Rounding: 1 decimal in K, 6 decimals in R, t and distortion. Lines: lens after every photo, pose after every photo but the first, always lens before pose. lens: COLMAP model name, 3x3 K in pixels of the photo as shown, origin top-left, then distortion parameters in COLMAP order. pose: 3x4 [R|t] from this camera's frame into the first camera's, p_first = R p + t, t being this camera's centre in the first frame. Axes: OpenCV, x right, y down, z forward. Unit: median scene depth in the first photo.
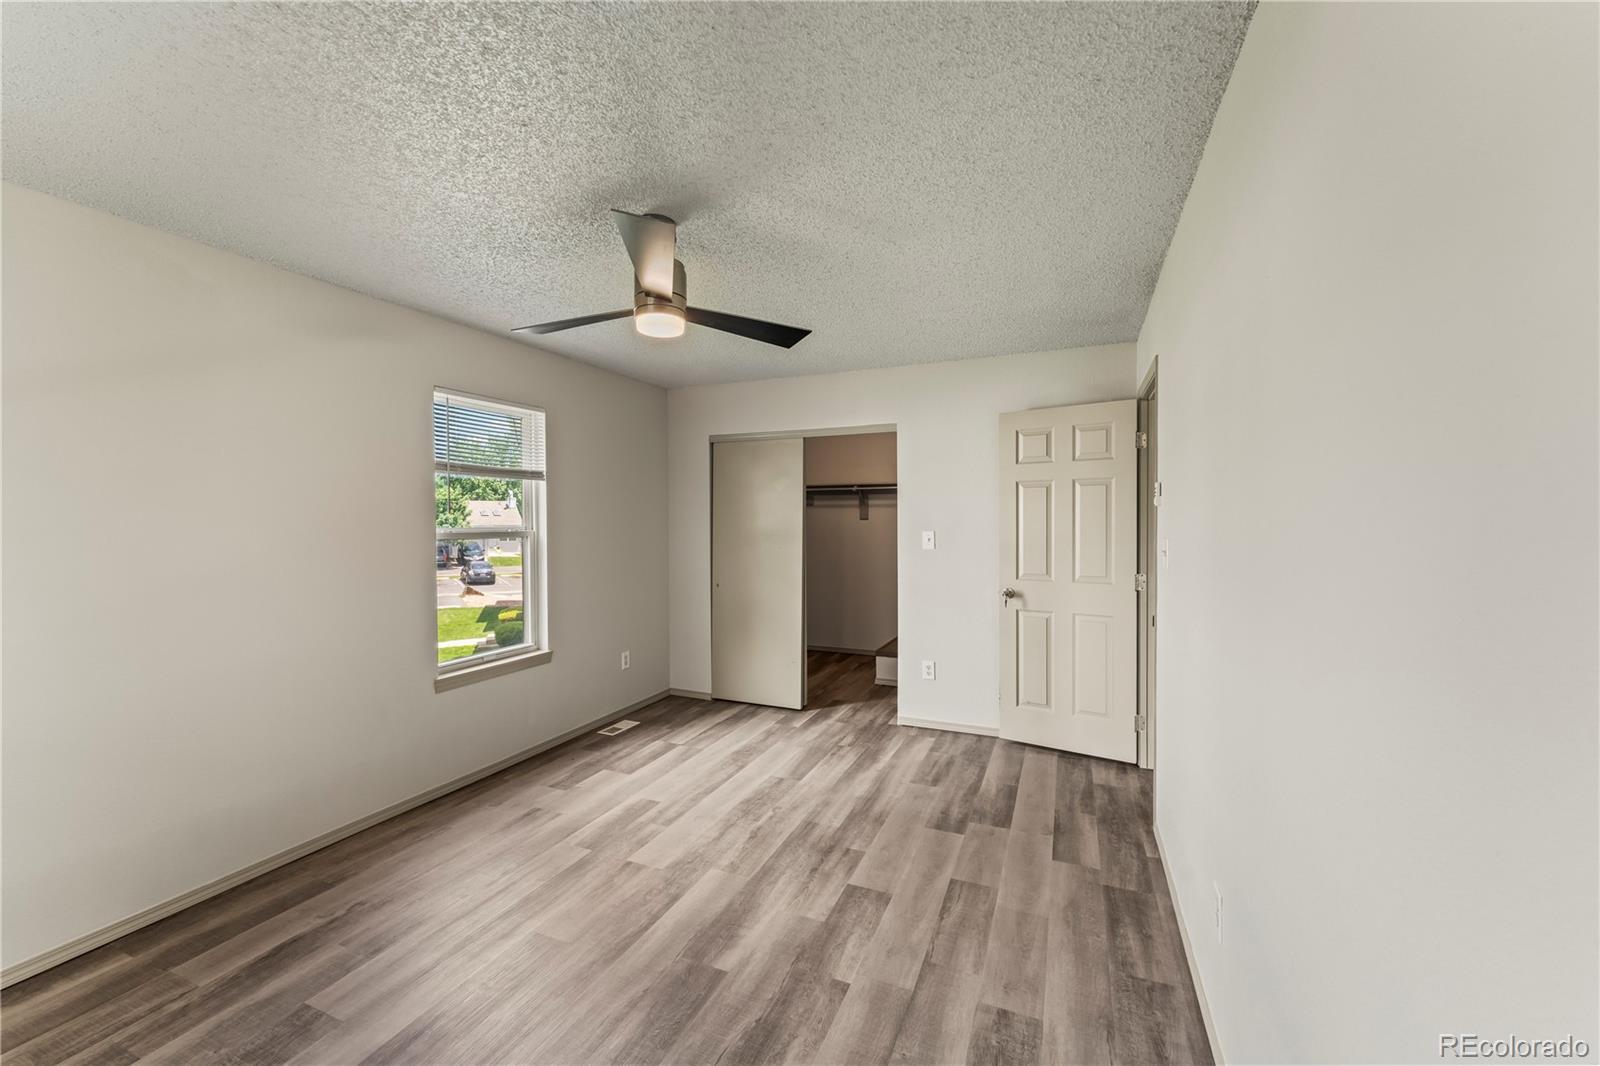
lens RADIAL K [[638.3, 0, 793.0], [0, 638.3, 532.1], [0, 0, 1]] dist [0.001032, -0.001070]
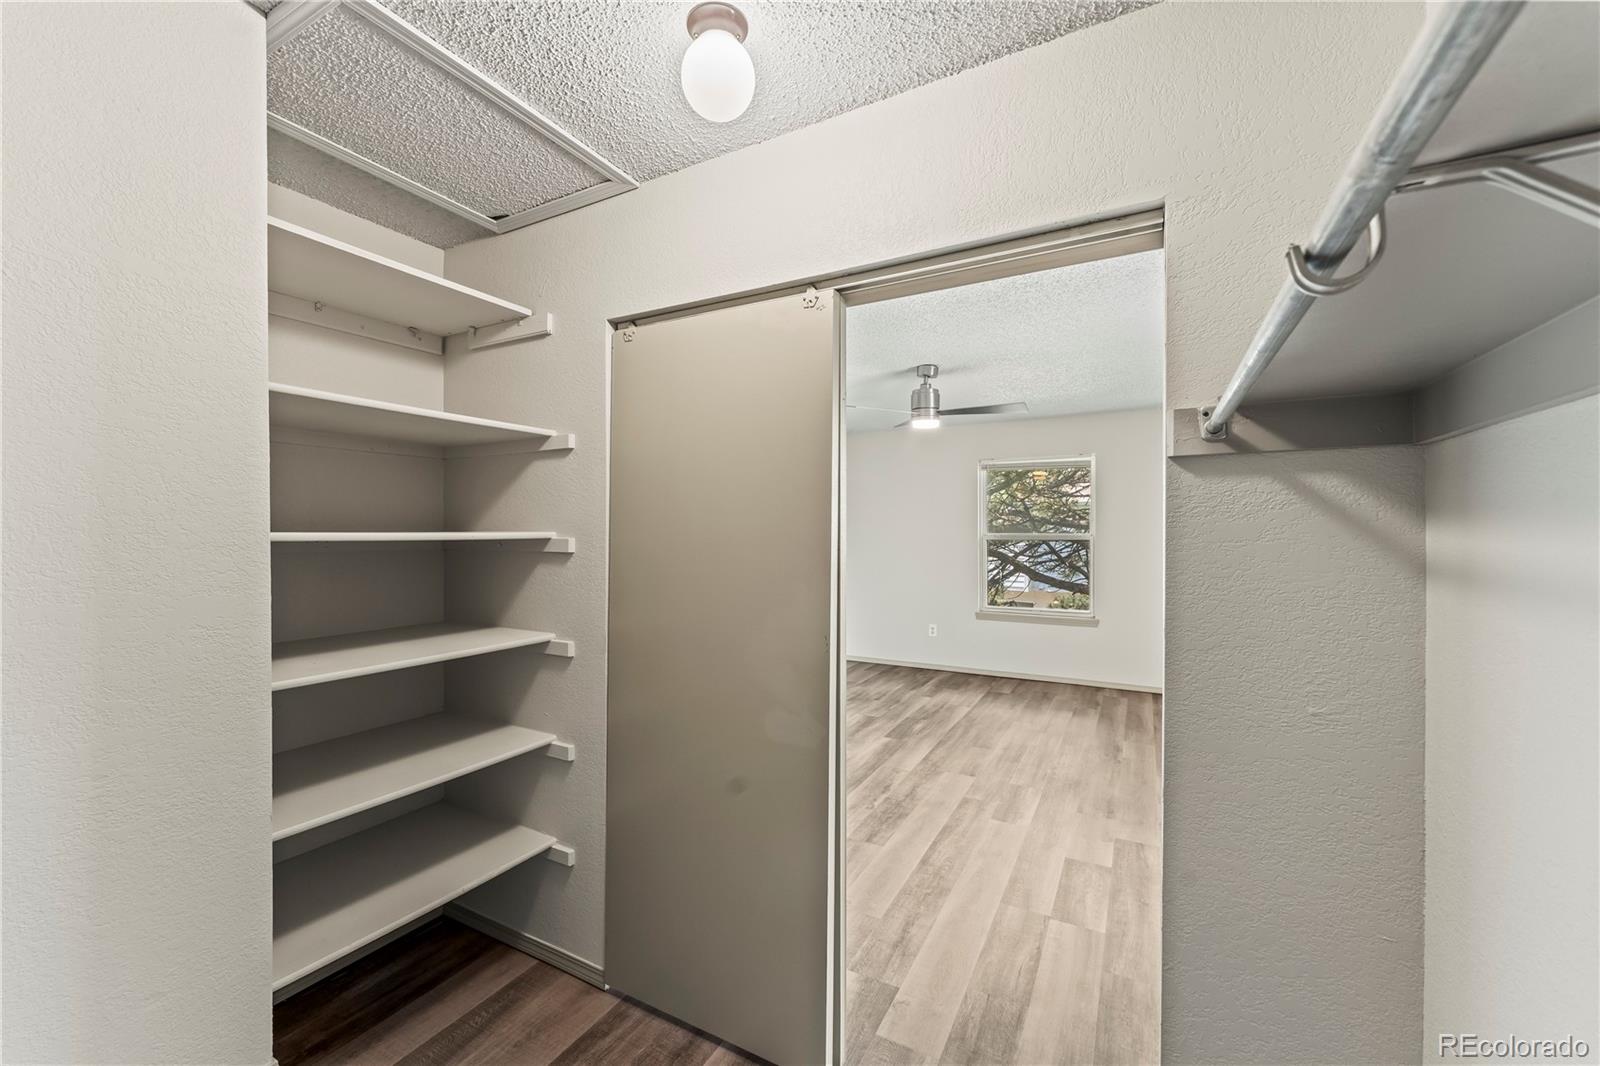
lens RADIAL K [[638.3, 0, 800.5], [0, 638.3, 533.3], [0, 0, 1]] dist [0.001032, -0.001070]
pose [[-0.996932, 0.001087, 0.078262, 0.005876], [0.003225, 0.999625, 0.027196, -0.040997], [-0.078203, 0.027365, -0.996562, 1.962258]]
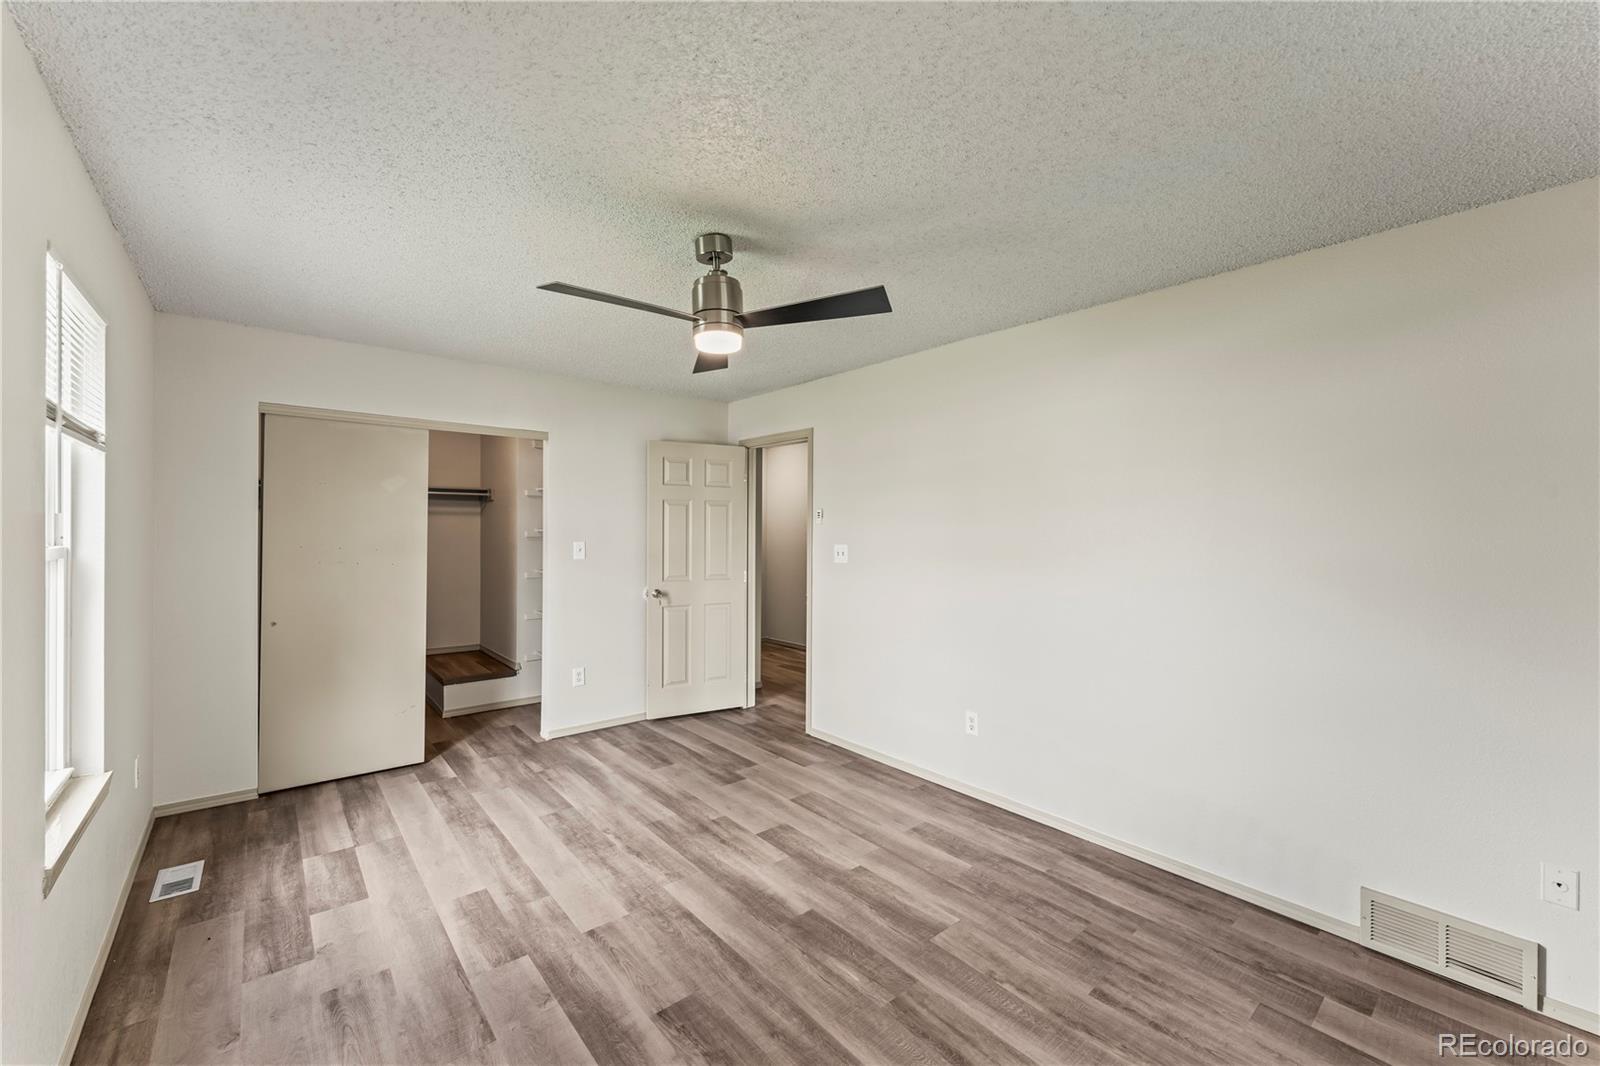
lens RADIAL K [[638.3, 0, 799.5], [0, 638.3, 530.8], [0, 0, 1]] dist [0.001032, -0.001070]
pose [[0.437596, 0.006012, 0.899151, -0.739223], [0.008235, 0.999909, -0.010694, -0.006191], [-0.899134, 0.012084, 0.437507, 0.300789]]
